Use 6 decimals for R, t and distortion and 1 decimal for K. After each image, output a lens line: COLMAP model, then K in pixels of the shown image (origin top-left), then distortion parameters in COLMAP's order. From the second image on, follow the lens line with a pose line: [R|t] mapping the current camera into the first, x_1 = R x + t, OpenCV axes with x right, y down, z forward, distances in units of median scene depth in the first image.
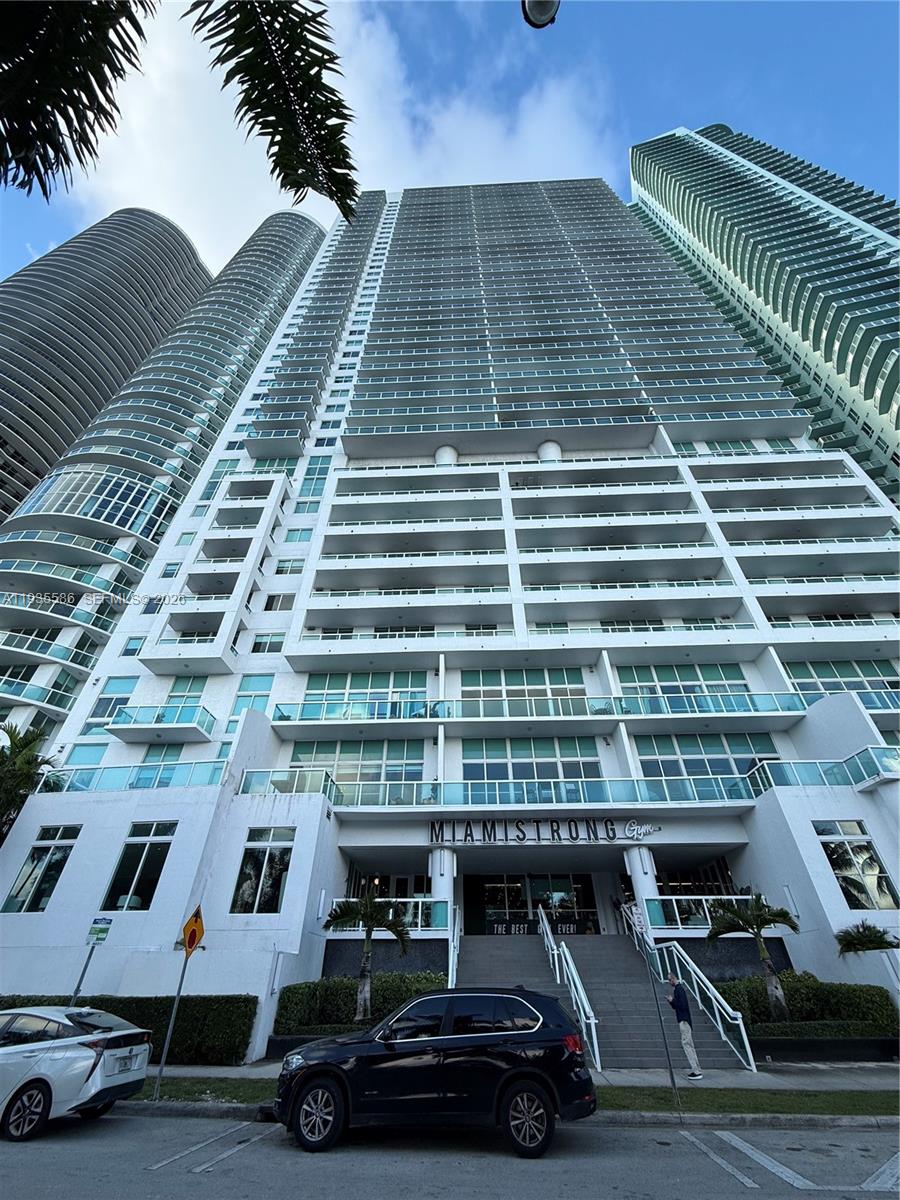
lens RADIAL K [[499.5, 0, 450.0], [0, 499.5, 600.0], [0, 0, 1]] dist [0.020464, -0.005937]
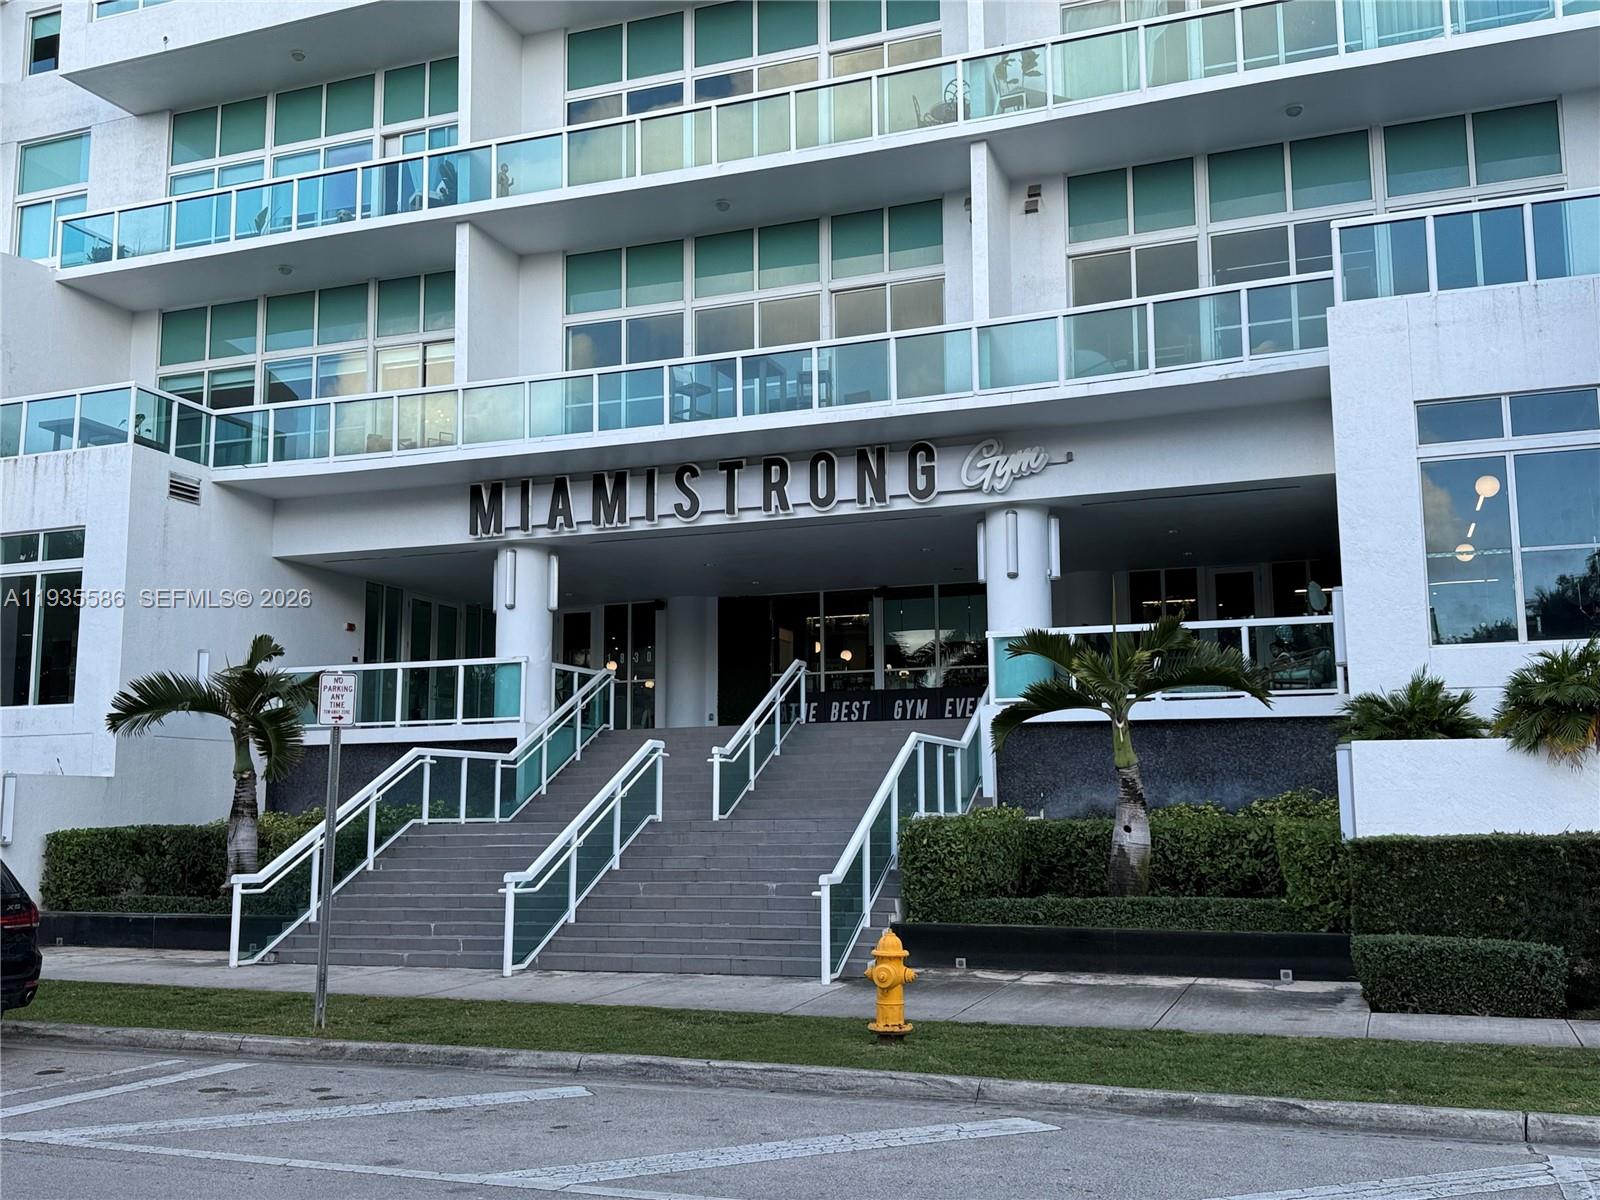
lens RADIAL K [[1679.7, 0, 800.0], [0, 1679.7, 600.0], [0, 0, 1]] dist [0.156607, -0.366774]
pose [[0.933653, -0.044103, -0.355454, 0.647320], [0.215330, 0.862146, 0.458626, -0.013623], [0.286227, -0.504737, 0.814441, -0.007251]]
